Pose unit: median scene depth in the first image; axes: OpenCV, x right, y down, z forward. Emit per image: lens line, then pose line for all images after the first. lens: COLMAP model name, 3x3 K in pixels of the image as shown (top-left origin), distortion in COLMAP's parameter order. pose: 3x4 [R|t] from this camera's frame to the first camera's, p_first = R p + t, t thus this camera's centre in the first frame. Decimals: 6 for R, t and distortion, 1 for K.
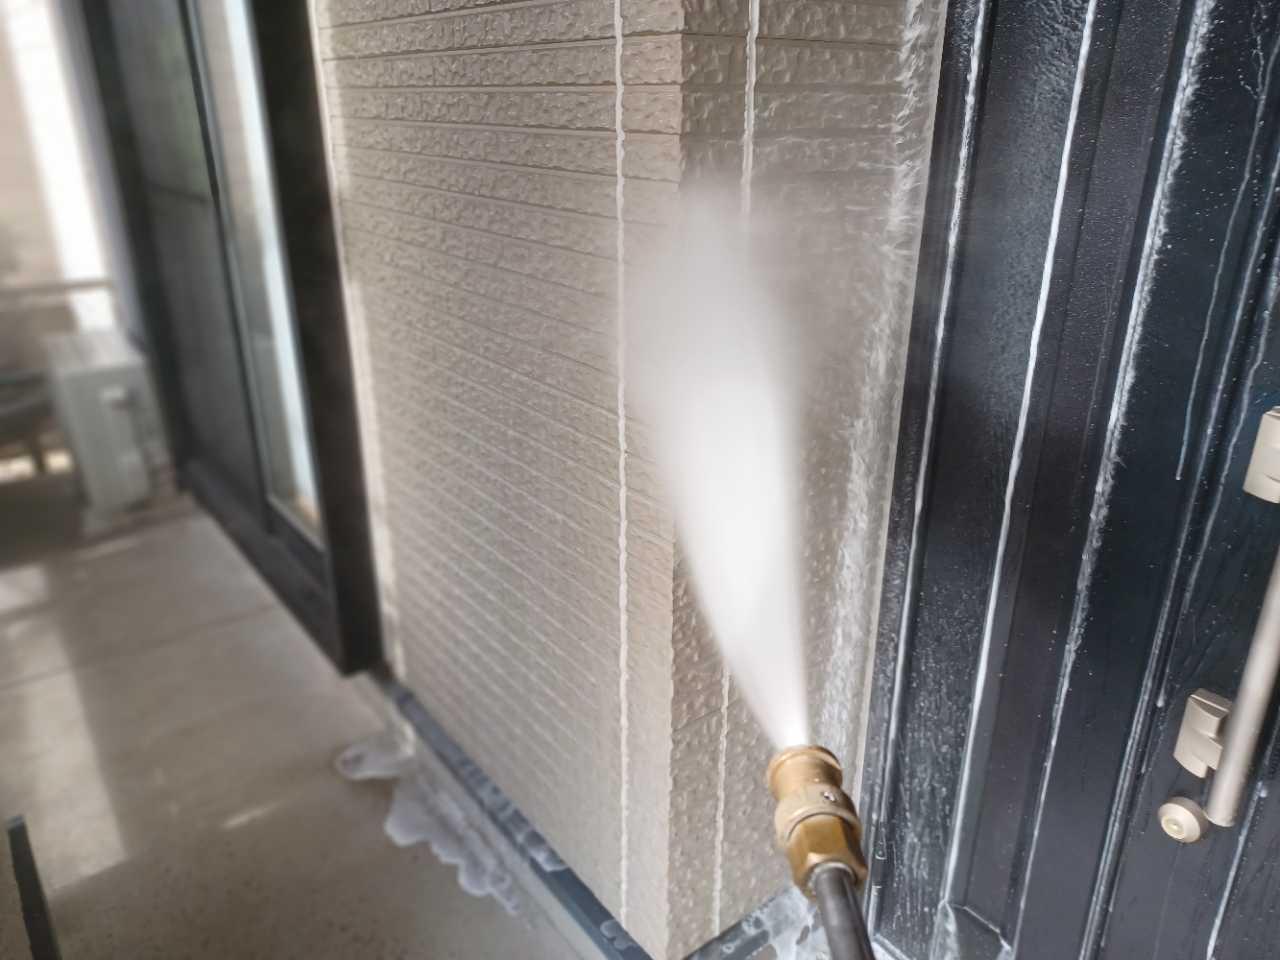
lens RADIAL K [[928.0, 0, 640.3], [0, 928.0, 472.0], [0, 0, 1]] dist [0.027758, 0.002524]
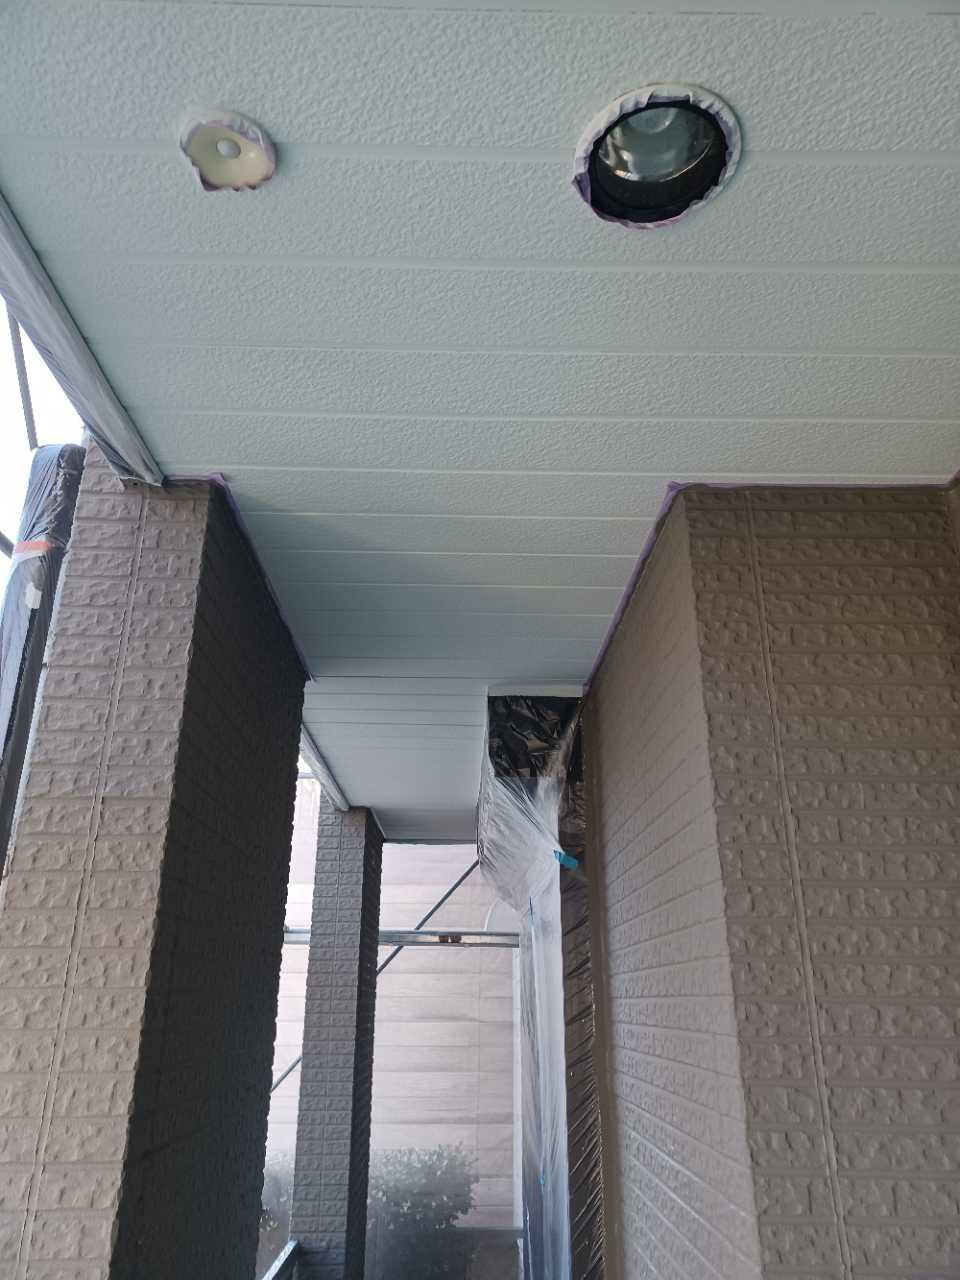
lens RADIAL K [[928.0, 0, 473.1], [0, 928.0, 630.1], [0, 0, 1]] dist [0.027758, 0.002524]
pose [[0.801375, -0.222977, -0.555048, 0.432210], [-0.221532, 0.751303, -0.621665, -0.121941], [0.555627, 0.621148, 0.552679, -0.212375]]
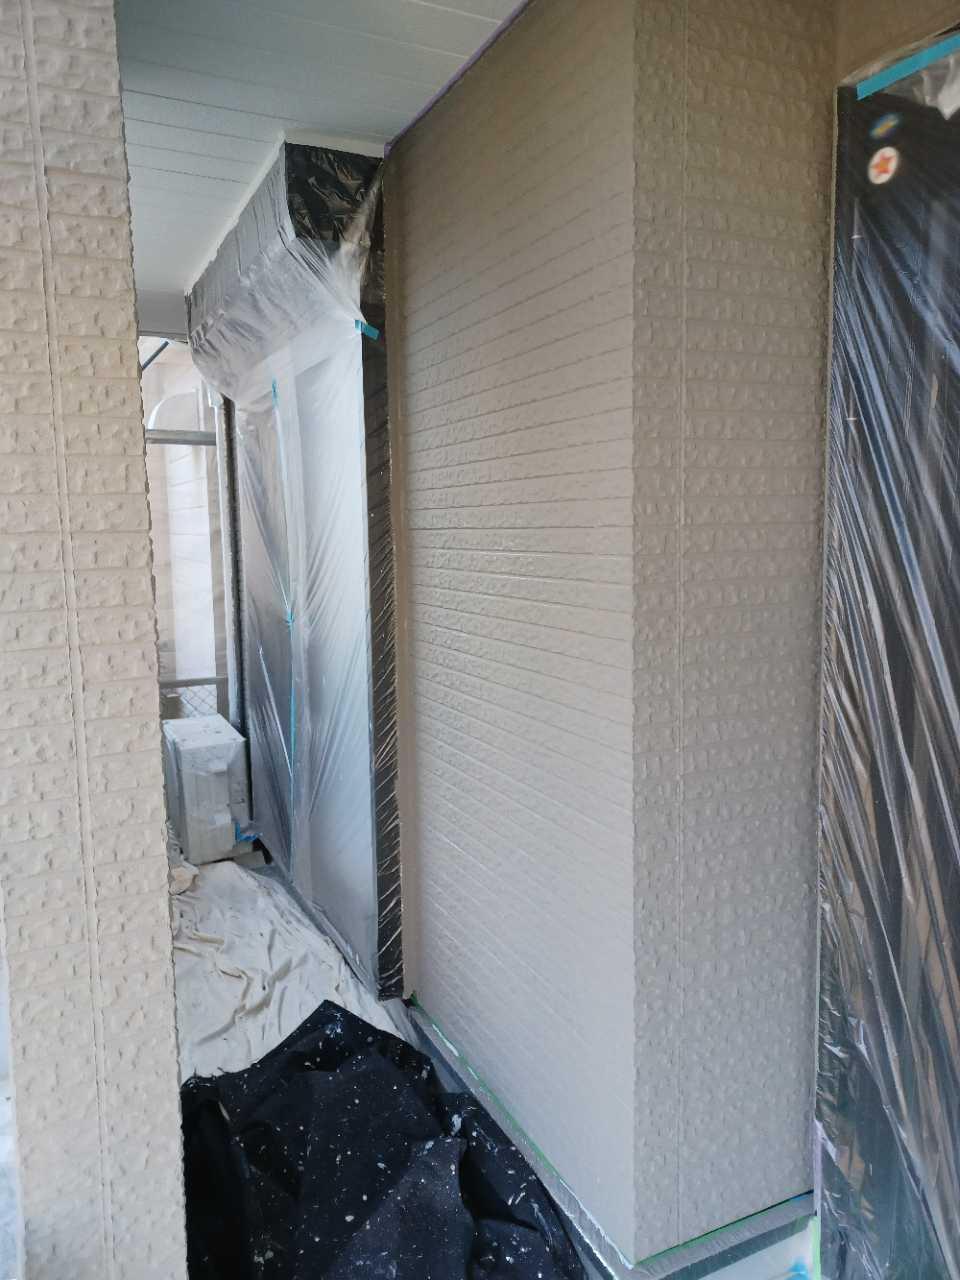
lens RADIAL K [[928.0, 0, 463.4], [0, 928.0, 624.4], [0, 0, 1]] dist [0.027758, 0.002524]
pose [[0.975037, 0.004152, -0.222004, 0.088526], [-0.063320, 0.963509, -0.260081, 0.098598], [0.212823, 0.267645, 0.939719, -0.399039]]
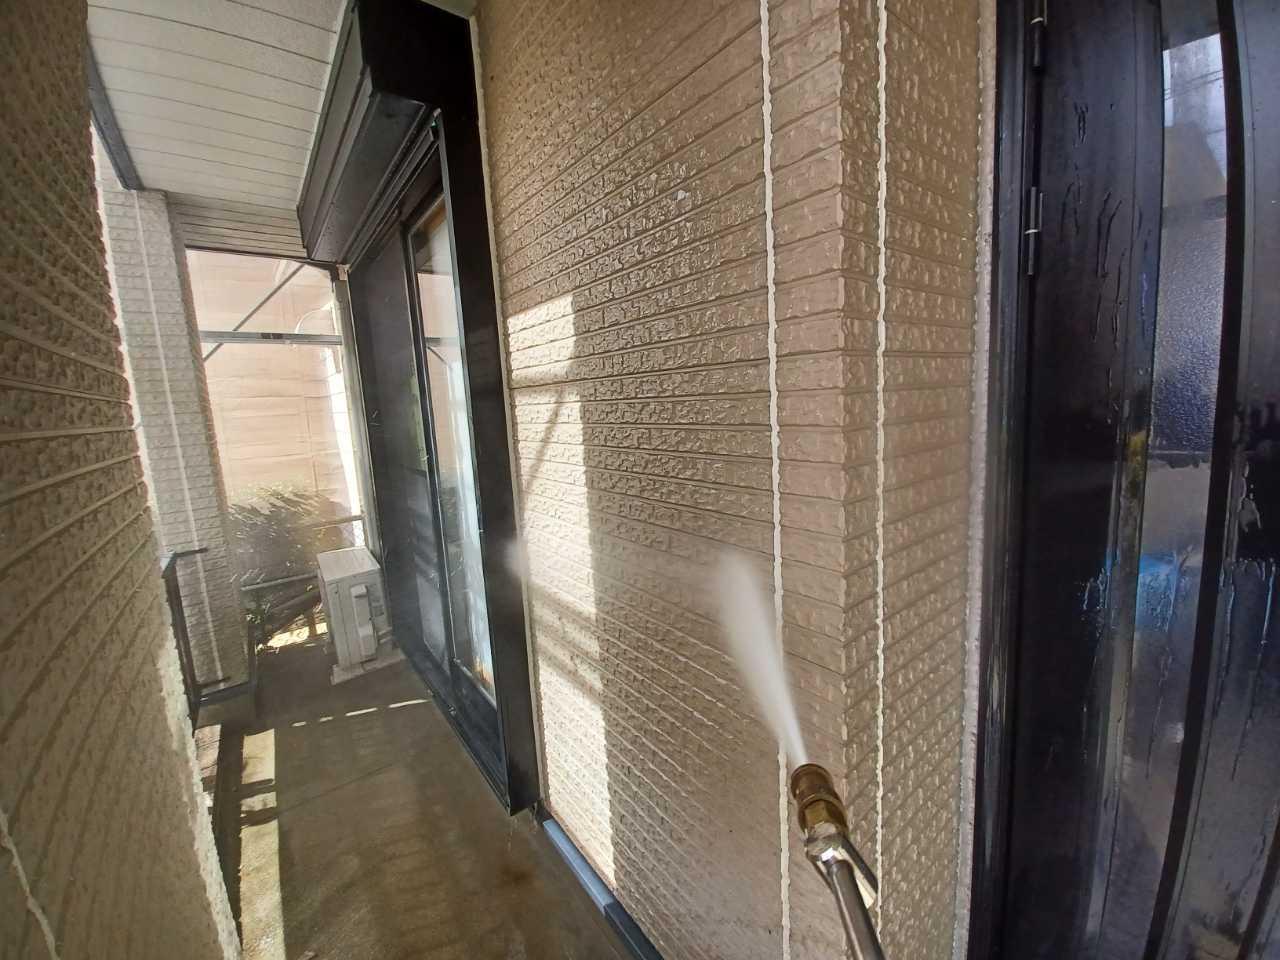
lens RADIAL K [[506.1, 0, 637.4], [0, 506.1, 462.8], [0, 0, 1]] dist [-0.001310, -0.000247]
pose [[0.998313, -0.057831, -0.005243, -0.170670], [0.054670, 0.966486, -0.250830, -0.129846], [0.019573, 0.250120, 0.968017, 0.289438]]
